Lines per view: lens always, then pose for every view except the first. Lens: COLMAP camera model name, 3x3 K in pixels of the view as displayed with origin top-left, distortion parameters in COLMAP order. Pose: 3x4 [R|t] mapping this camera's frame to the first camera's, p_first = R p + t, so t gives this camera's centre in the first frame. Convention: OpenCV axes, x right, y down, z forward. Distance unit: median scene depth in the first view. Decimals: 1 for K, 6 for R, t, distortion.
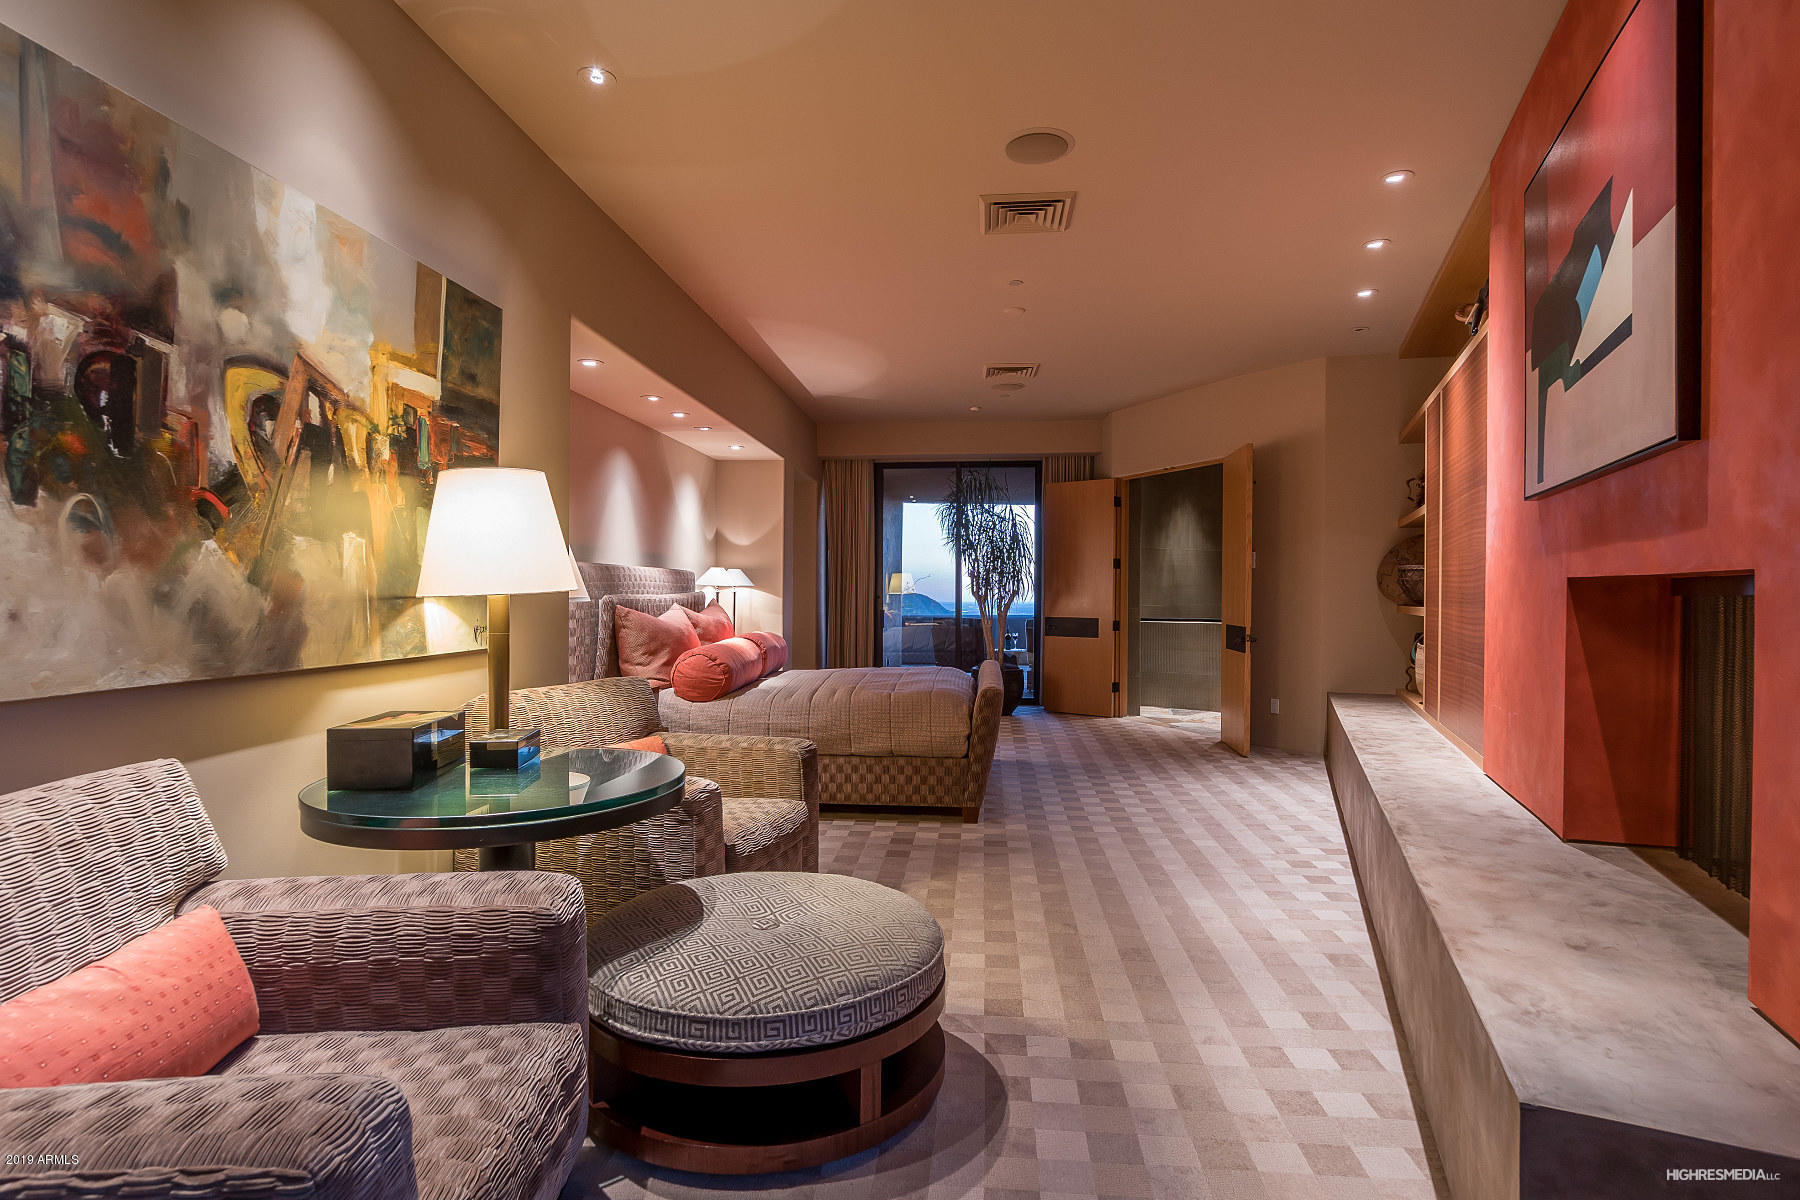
lens RADIAL K [[920.1, 0, 897.6], [0, 920.1, 595.2], [0, 0, 1]] dist [-0.014608, 0.005859]
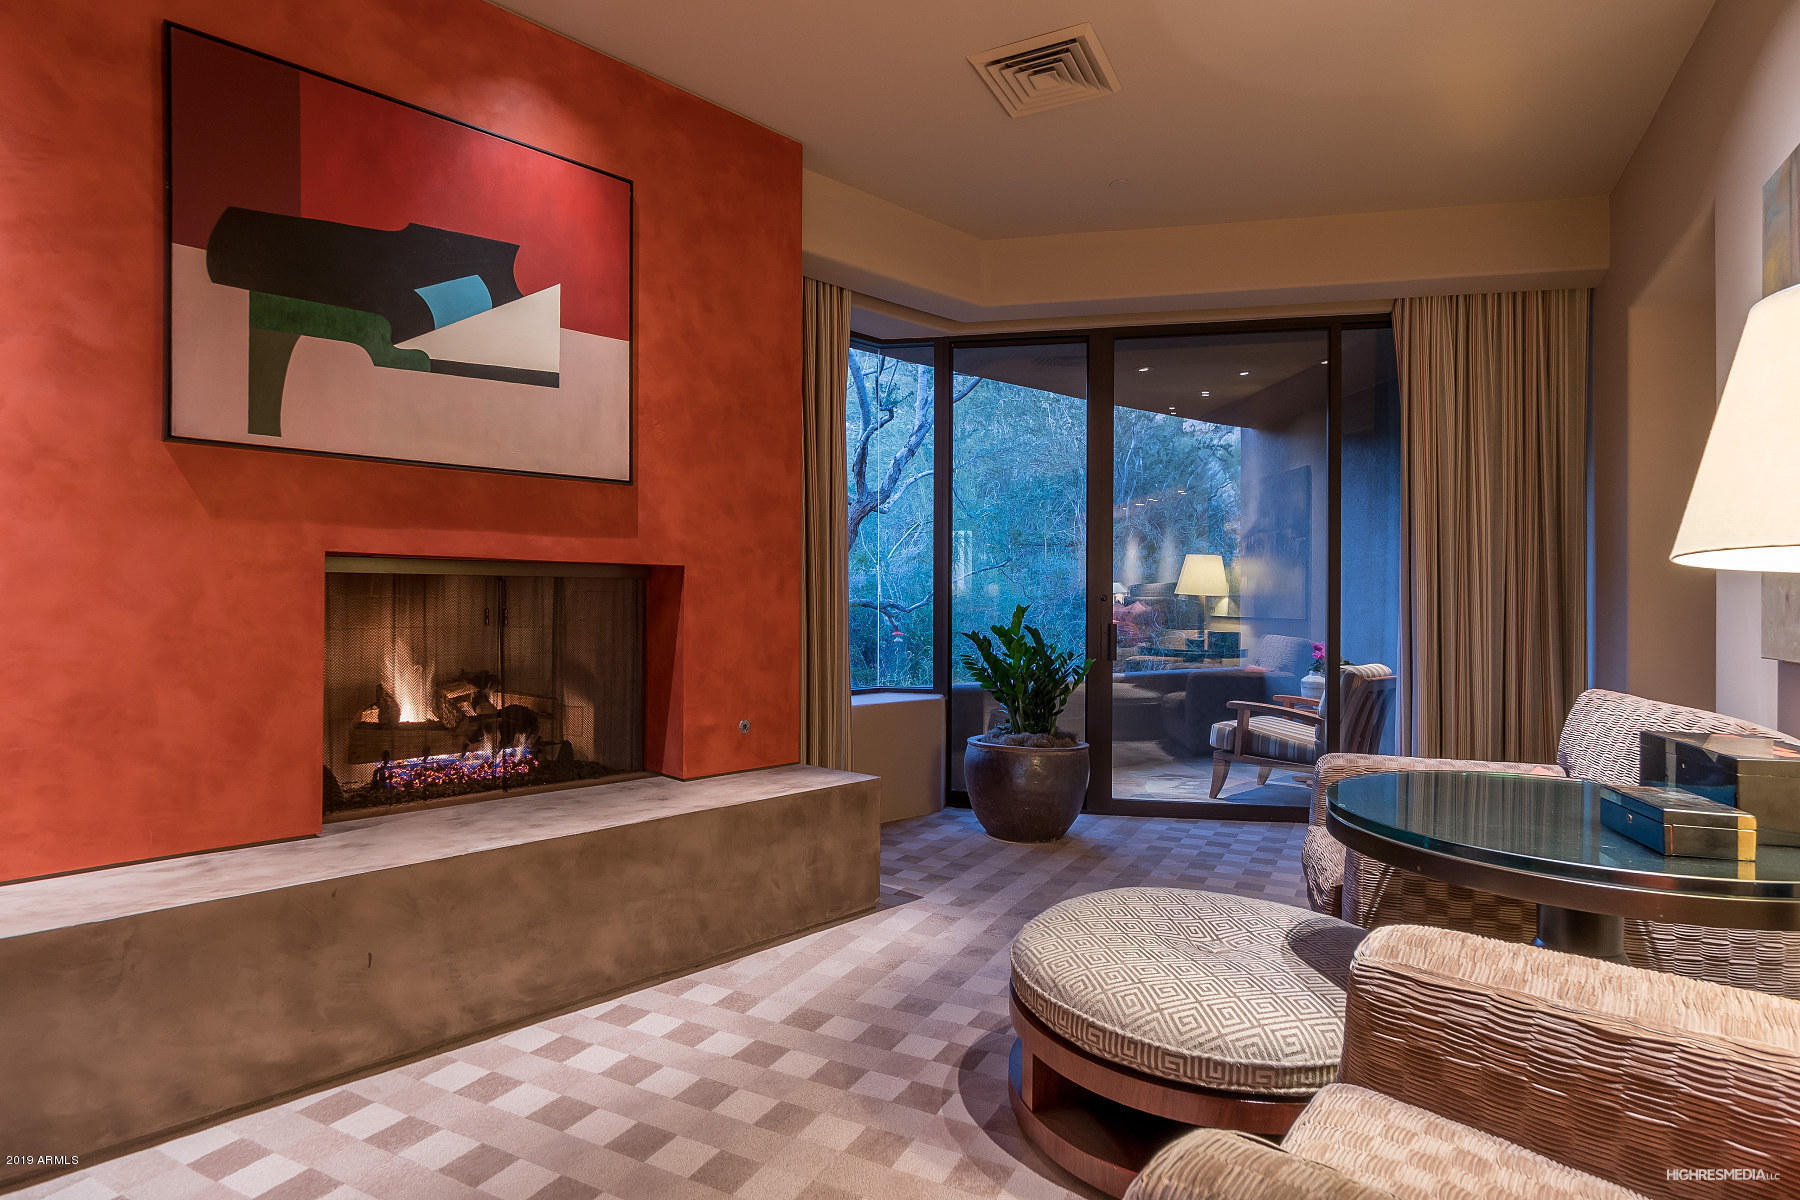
lens RADIAL K [[920.1, 0, 893.7], [0, 920.1, 586.0], [0, 0, 1]] dist [-0.014608, 0.005859]
pose [[-0.919847, -0.018652, 0.391833, -0.188722], [-0.020157, 0.999797, 0.000273, 0.004591], [-0.391759, -0.007647, -0.920036, 1.823753]]
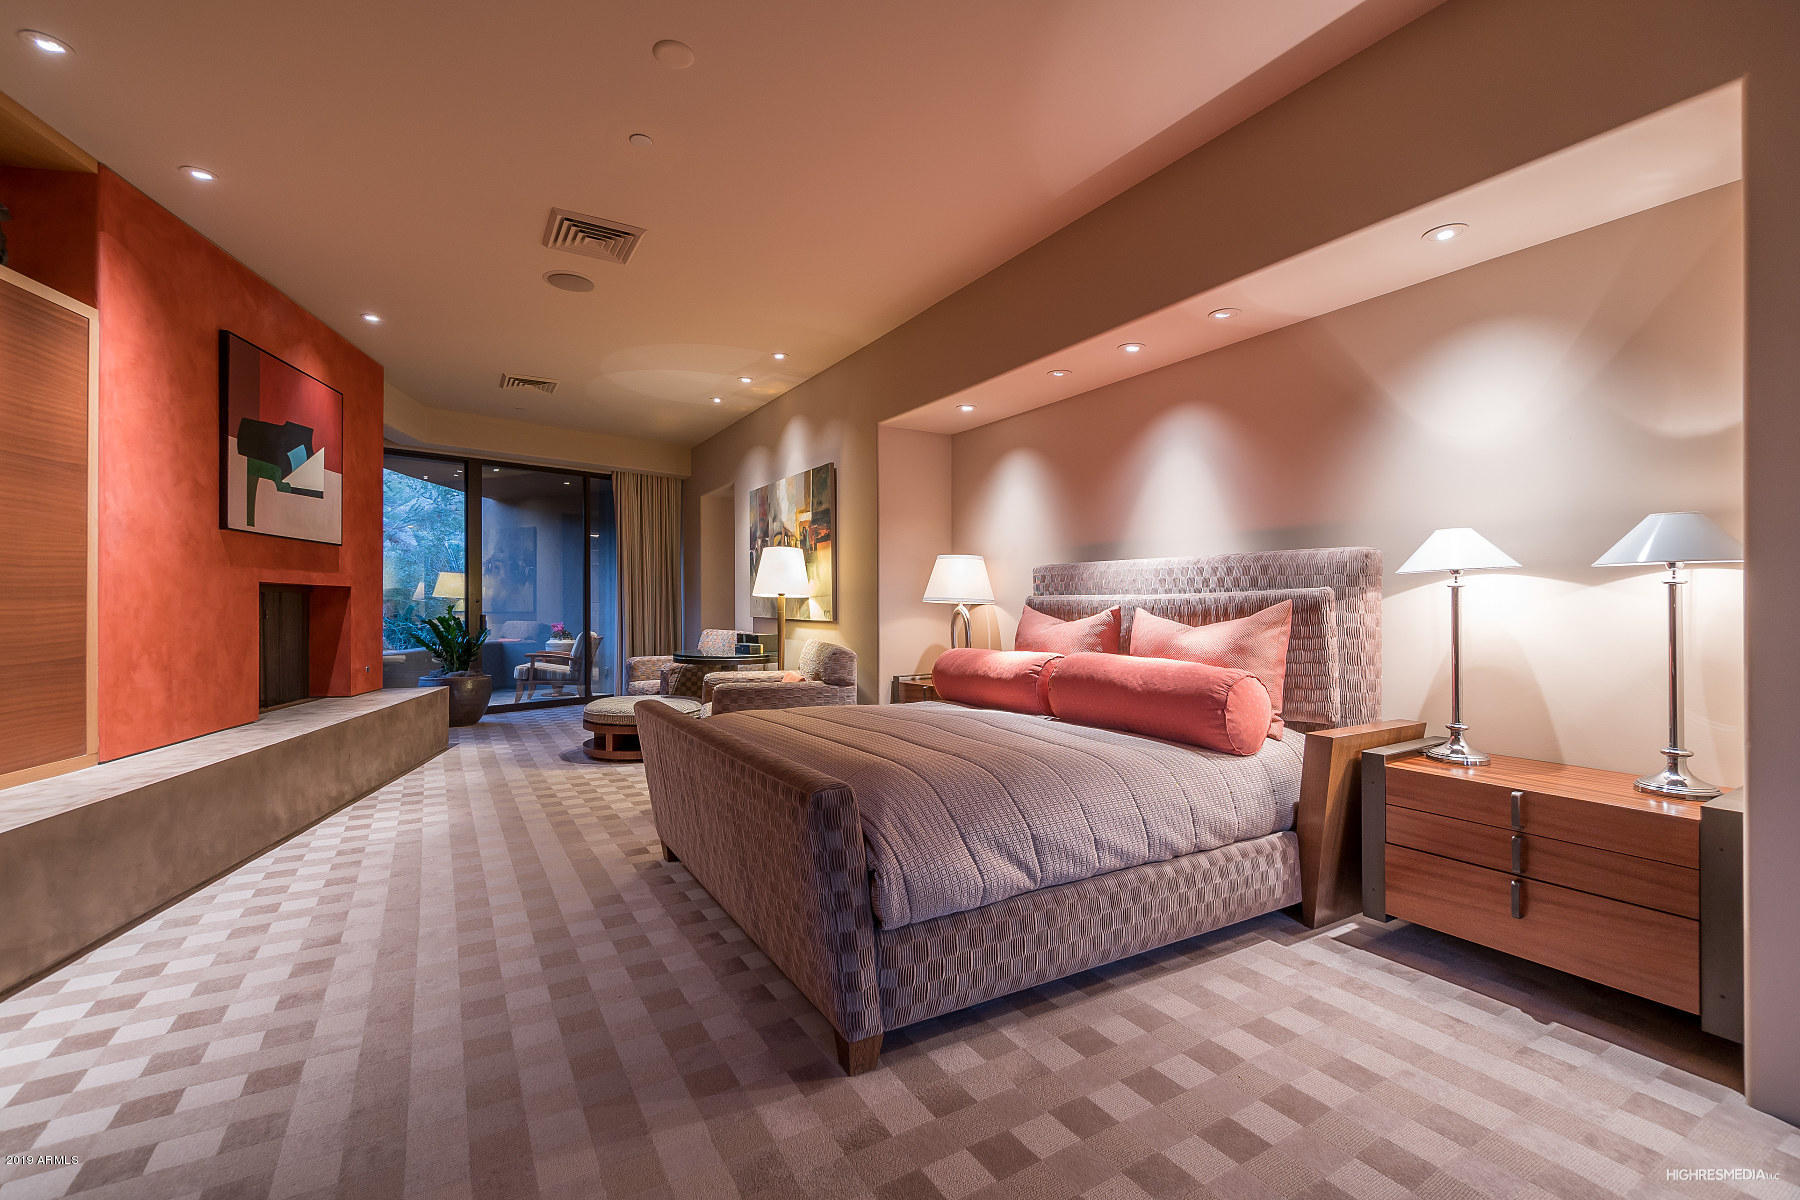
lens RADIAL K [[798.8, 0, 902.5], [0, 798.8, 599.7], [0, 0, 1]] dist [-0.002125, -0.001863]
pose [[-0.807748, -0.007288, -0.589483, 0.708973], [-0.006254, 0.999973, -0.003793, 0.017899], [0.589495, 0.000623, -0.807772, 3.511716]]
